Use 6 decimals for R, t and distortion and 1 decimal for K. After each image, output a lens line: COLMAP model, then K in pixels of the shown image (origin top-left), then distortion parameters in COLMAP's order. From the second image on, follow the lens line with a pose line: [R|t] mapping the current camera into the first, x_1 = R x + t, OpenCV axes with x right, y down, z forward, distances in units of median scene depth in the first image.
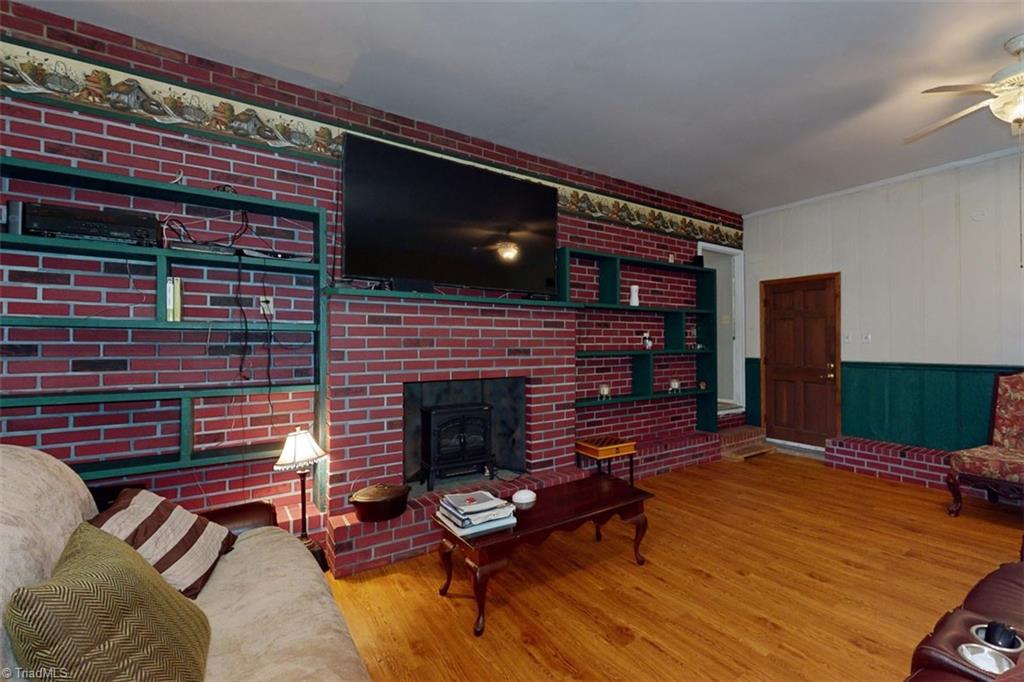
lens RADIAL K [[459.0, 0, 512.0], [0, 459.0, 341.0], [0, 0, 1]] dist [0.001367, -0.000065]
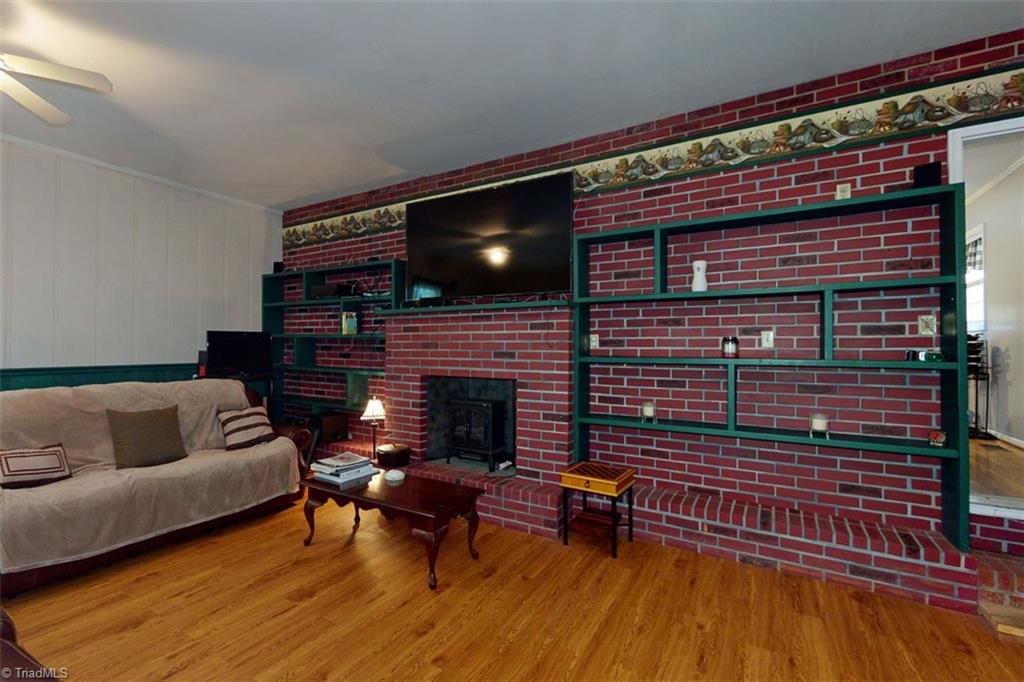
lens RADIAL K [[420.9, 0, 512.0], [0, 420.9, 341.0], [0, 0, 1]] dist [0.000538, 0.000158]
pose [[0.445464, -0.007226, -0.895271, 0.825199], [0.000336, 0.999969, -0.007904, 0.000653], [0.895300, 0.003220, 0.445452, 0.572976]]
